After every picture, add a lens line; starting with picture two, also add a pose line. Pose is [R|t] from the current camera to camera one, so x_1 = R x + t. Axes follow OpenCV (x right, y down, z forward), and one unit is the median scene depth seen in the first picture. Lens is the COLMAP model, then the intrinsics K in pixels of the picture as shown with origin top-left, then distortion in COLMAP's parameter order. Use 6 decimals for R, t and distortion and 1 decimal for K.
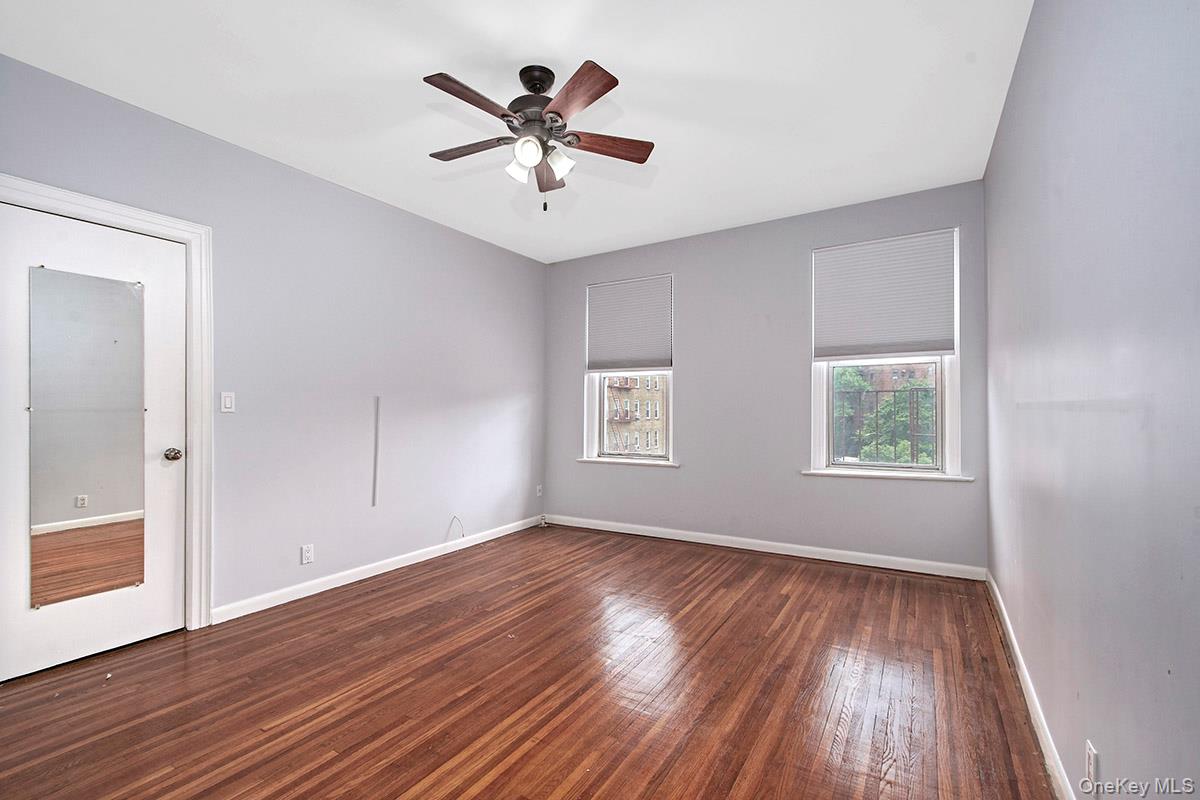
lens RADIAL K [[528.9, 0, 598.7], [0, 528.9, 409.7], [0, 0, 1]] dist [0.004012, -0.000252]
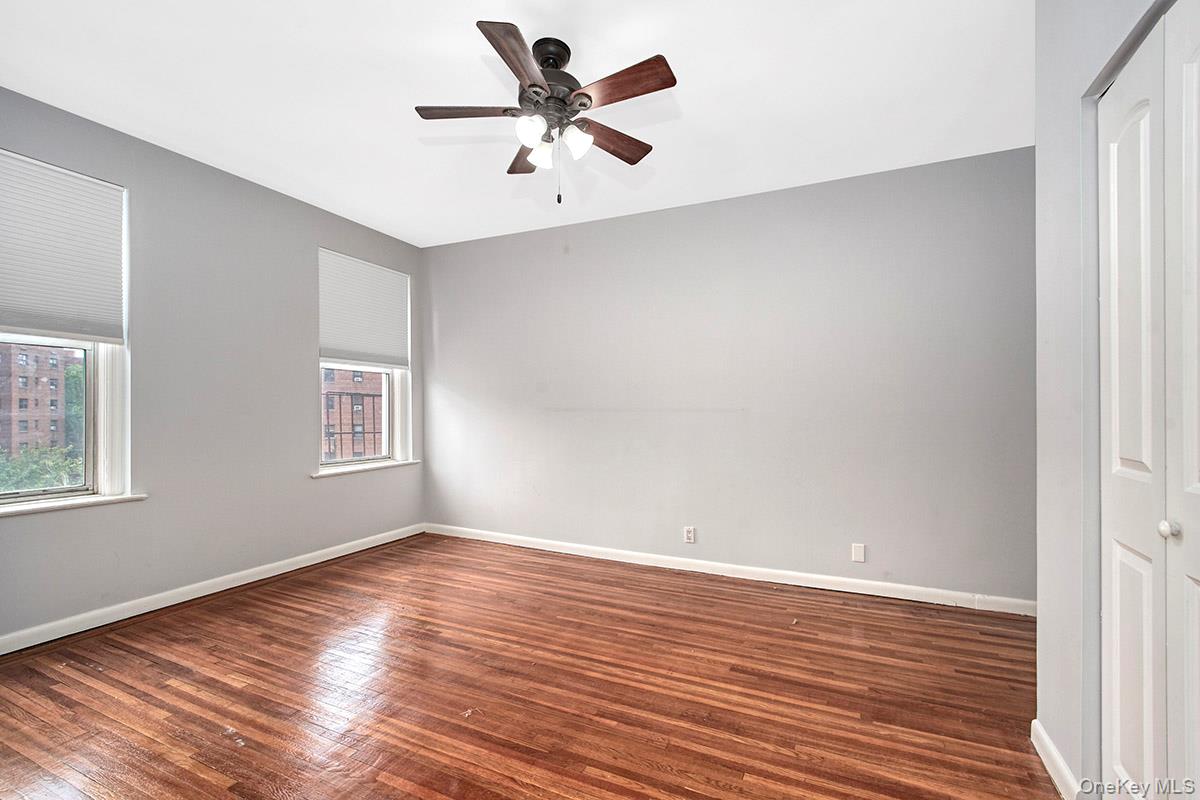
lens RADIAL K [[528.9, 0, 590.2], [0, 528.9, 407.1], [0, 0, 1]] dist [0.004012, -0.000252]
pose [[-0.112629, 0.012663, 0.993556, -1.005770], [-0.004144, 0.999904, -0.013214, 0.008442], [-0.993629, -0.005605, -0.112565, 0.990912]]
